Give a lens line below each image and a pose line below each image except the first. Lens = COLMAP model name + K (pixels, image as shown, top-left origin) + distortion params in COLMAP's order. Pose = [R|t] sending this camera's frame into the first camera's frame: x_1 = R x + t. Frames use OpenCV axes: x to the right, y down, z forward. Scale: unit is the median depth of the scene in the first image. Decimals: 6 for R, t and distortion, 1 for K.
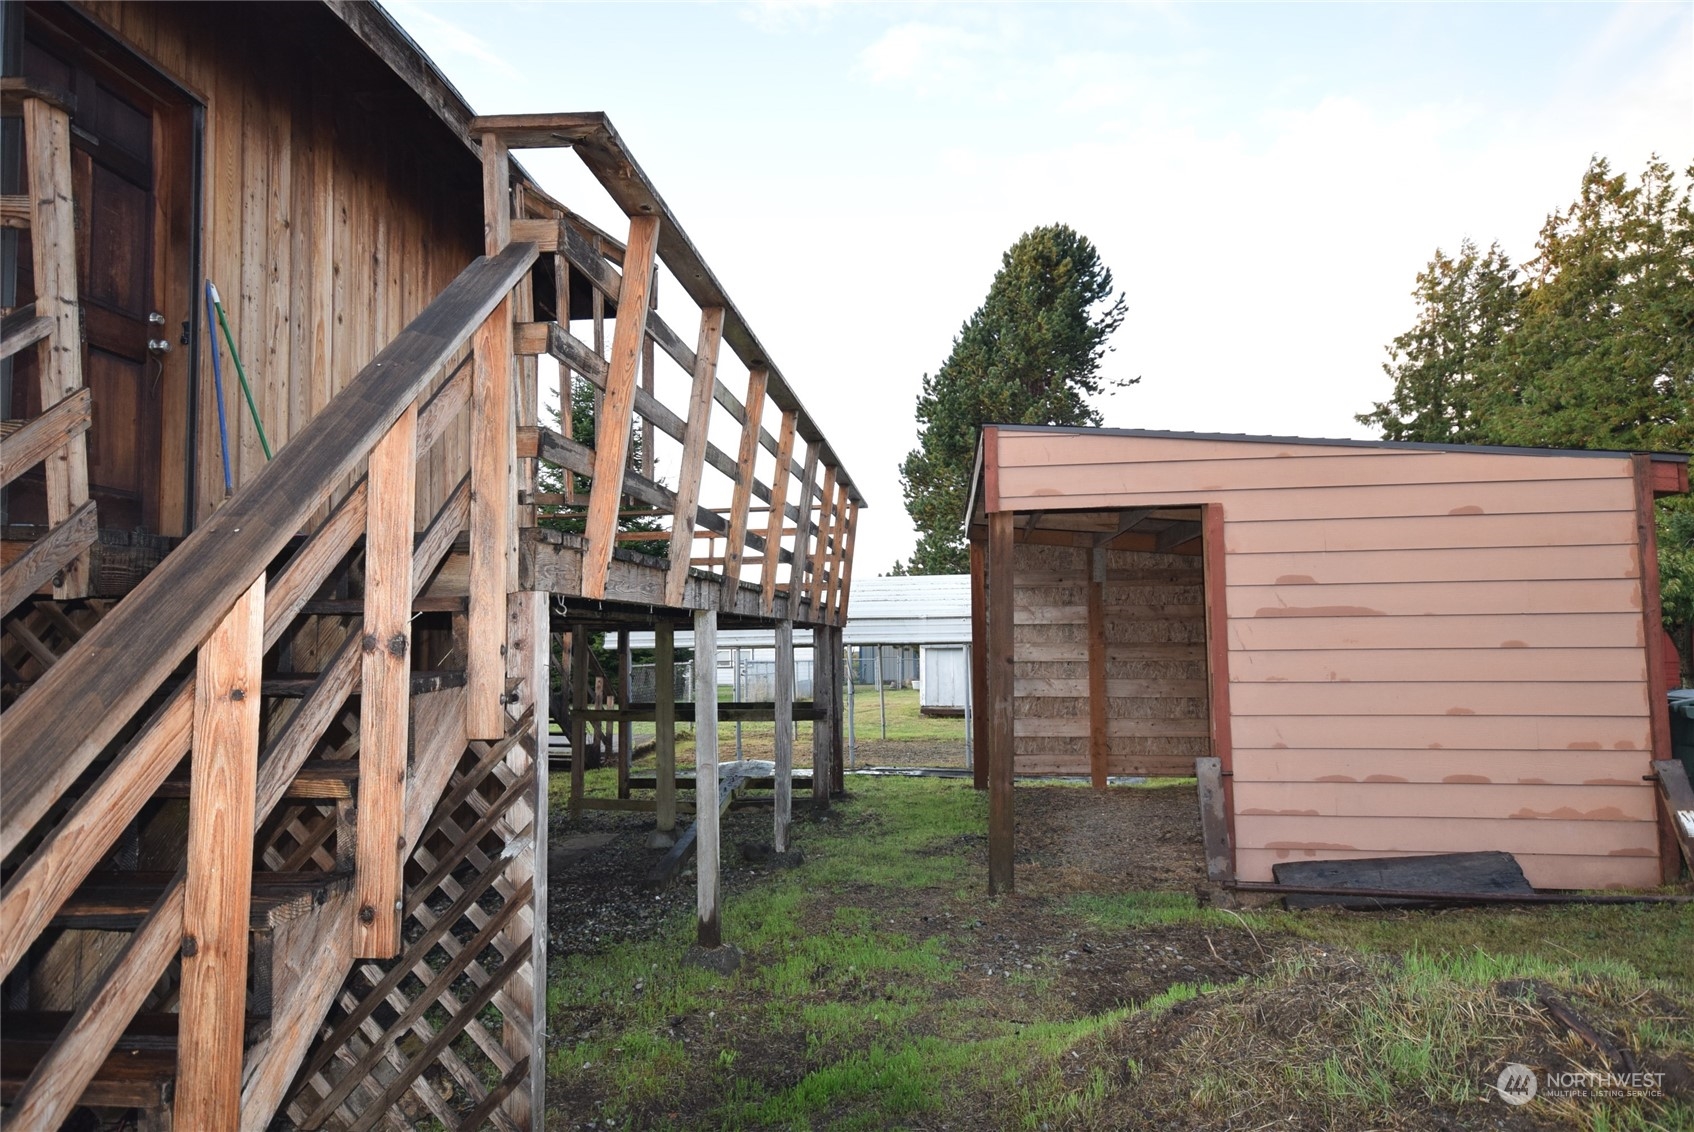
lens RADIAL K [[1061.7, 0, 847.0], [0, 1061.7, 566.0], [0, 0, 1]] dist [-0.002173, 0.082723]
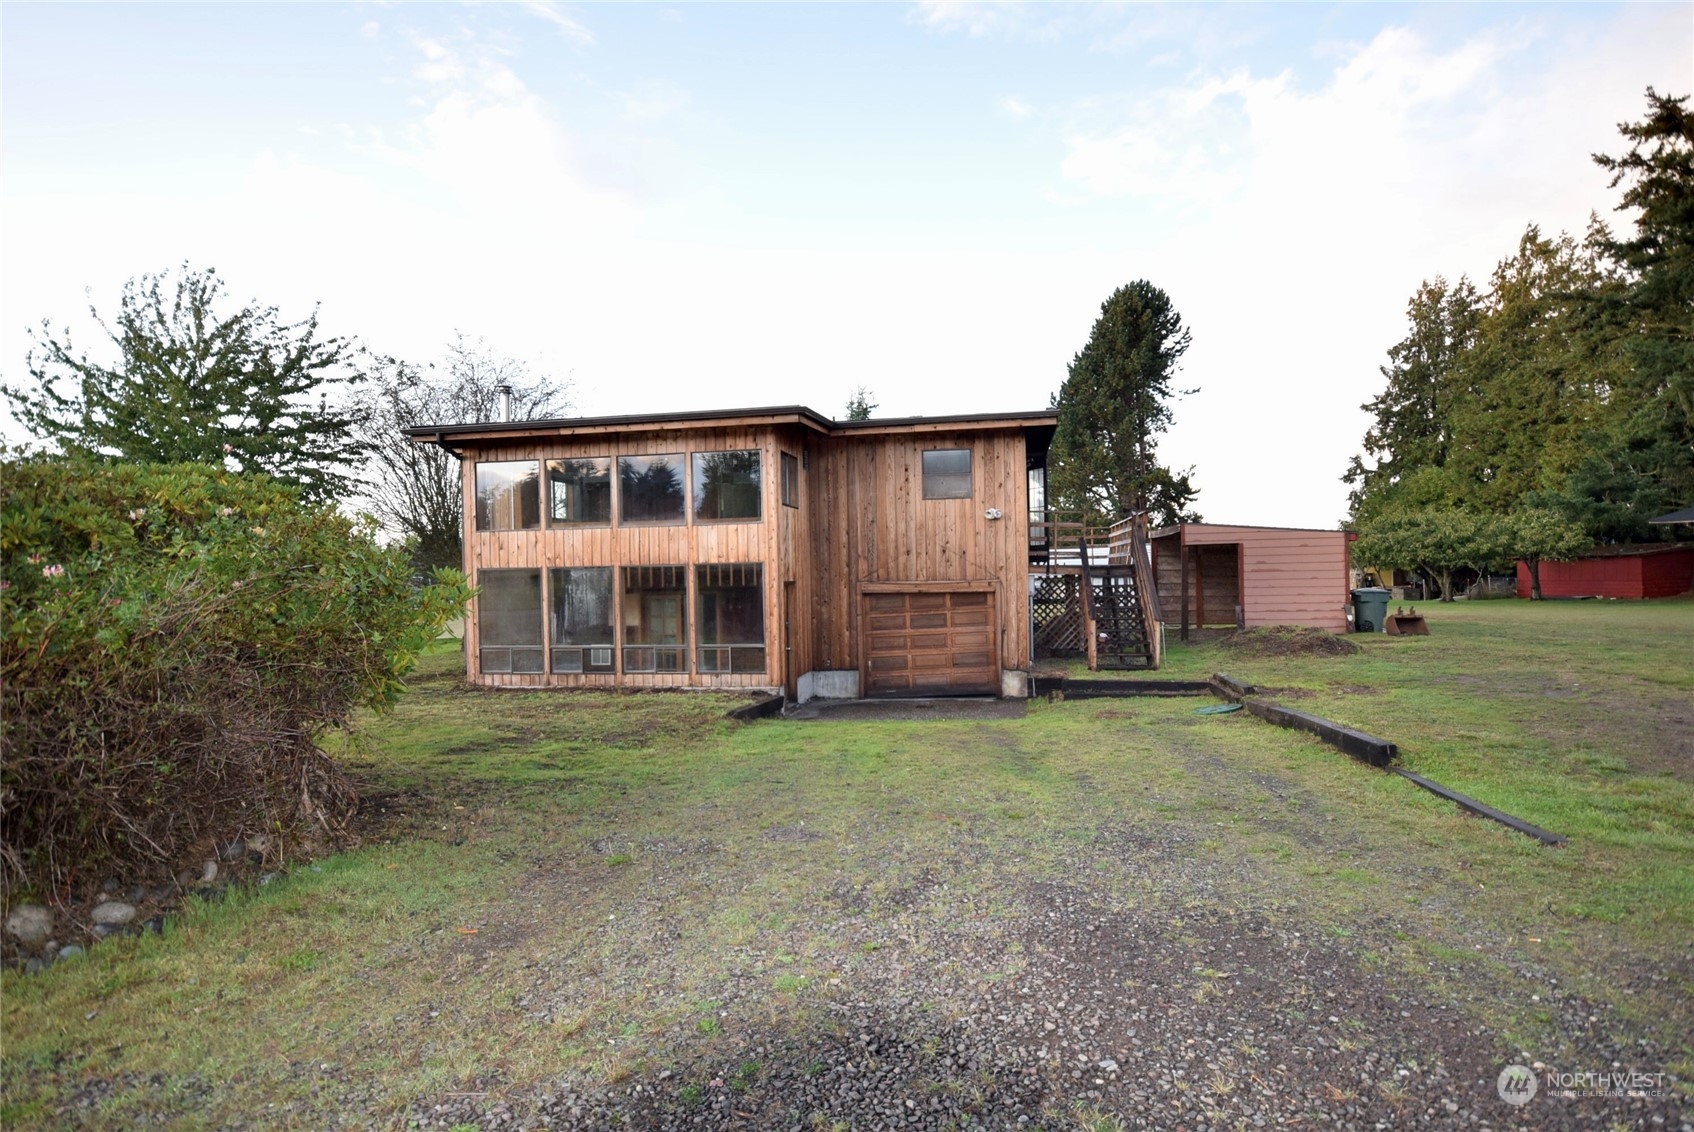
lens RADIAL K [[888.2, 0, 847.0], [0, 888.2, 566.0], [0, 0, 1]] dist [0.003008, 0.000228]
pose [[0.995155, -0.007404, -0.098038, -0.084798], [0.014019, 0.997657, 0.066962, -0.022988], [0.097313, -0.068012, 0.992927, -0.260990]]
